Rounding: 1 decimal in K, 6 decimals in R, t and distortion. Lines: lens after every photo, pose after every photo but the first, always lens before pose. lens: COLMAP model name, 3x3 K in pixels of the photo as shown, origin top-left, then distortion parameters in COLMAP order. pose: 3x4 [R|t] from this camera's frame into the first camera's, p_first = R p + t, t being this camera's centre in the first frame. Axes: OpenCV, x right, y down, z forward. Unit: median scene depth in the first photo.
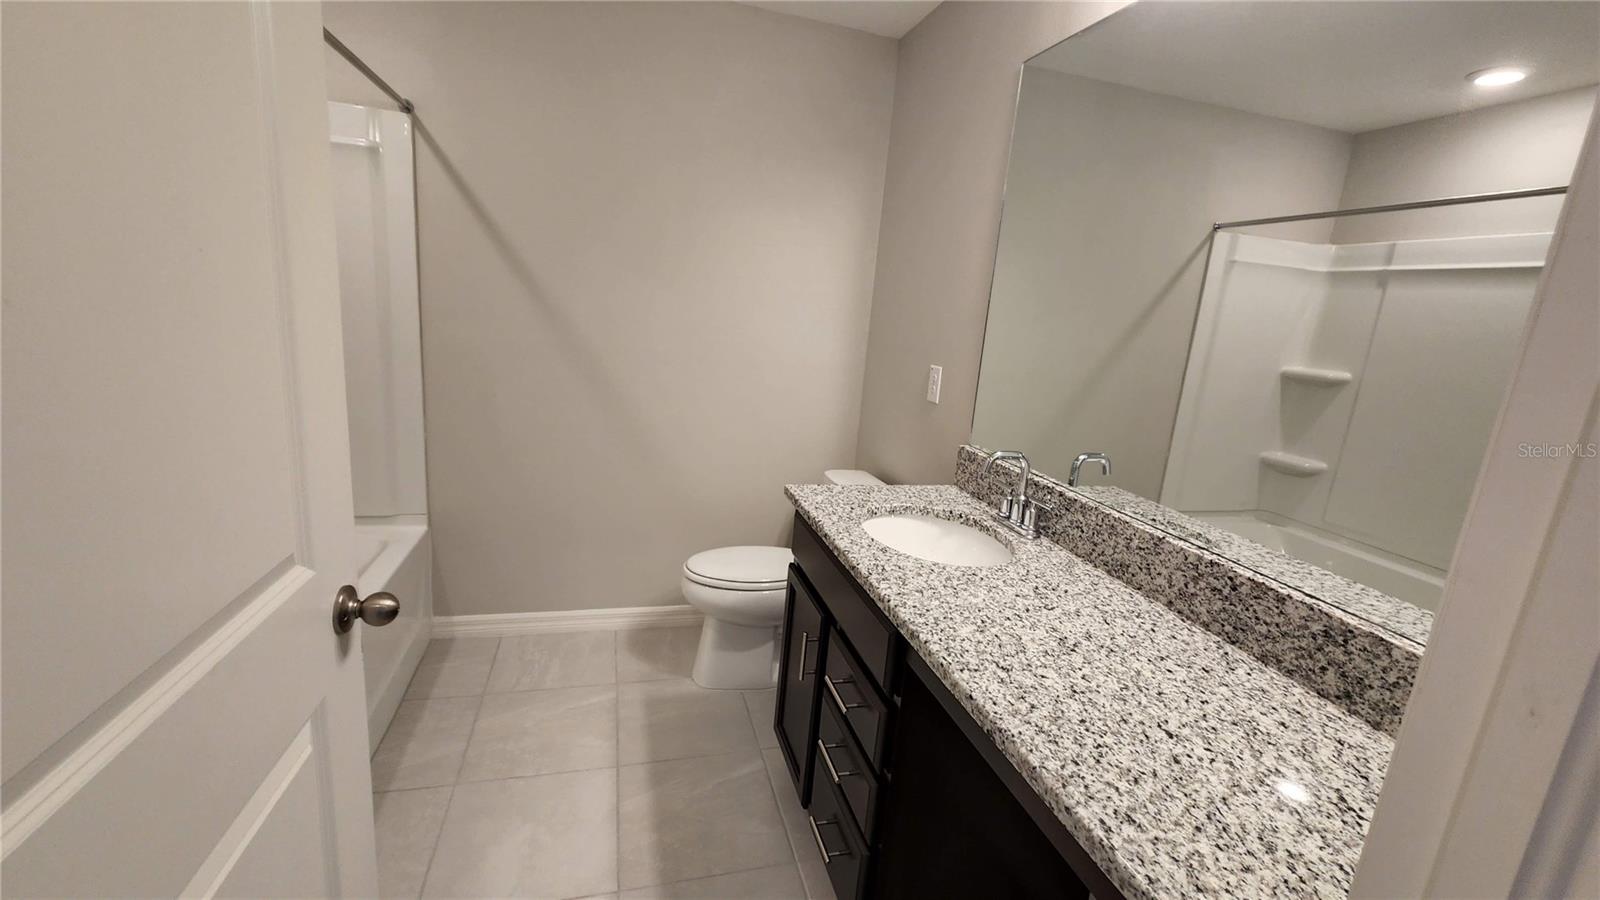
lens RADIAL K [[652.6, 0, 803.3], [0, 652.6, 453.9], [0, 0, 1]] dist [-0.001888, 0.000051]
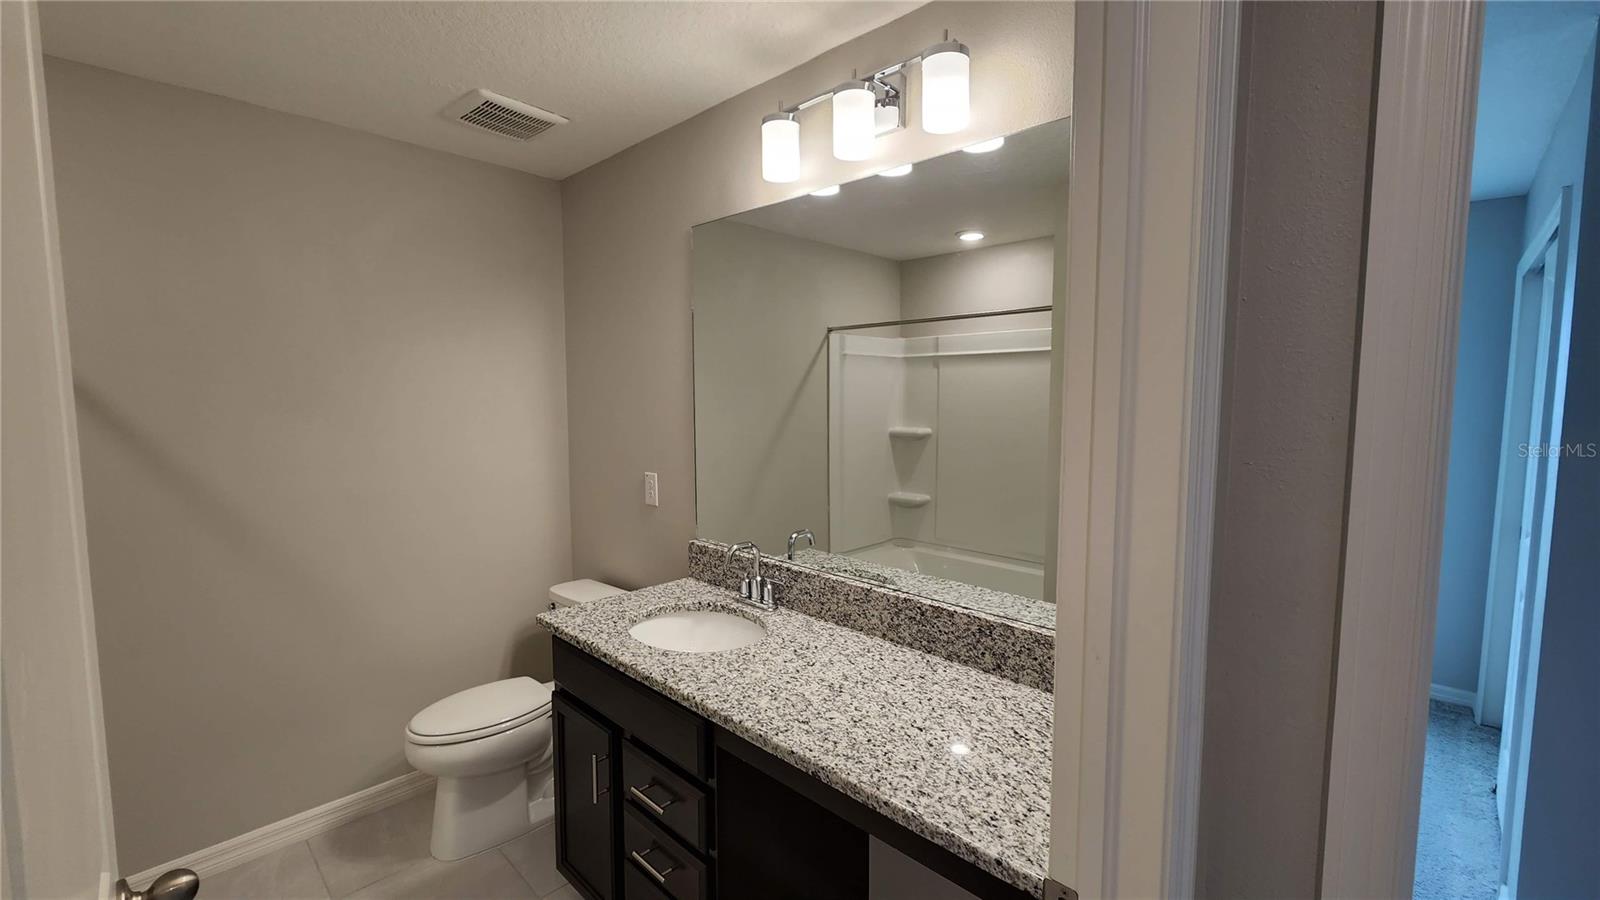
lens RADIAL K [[652.6, 0, 797.9], [0, 652.6, 456.0], [0, 0, 1]] dist [-0.001888, 0.000051]
pose [[0.863343, -0.130911, 0.487342, -0.169841], [0.182732, 0.981323, -0.060111, -0.073221], [-0.470371, 0.140949, 0.871140, -0.127090]]
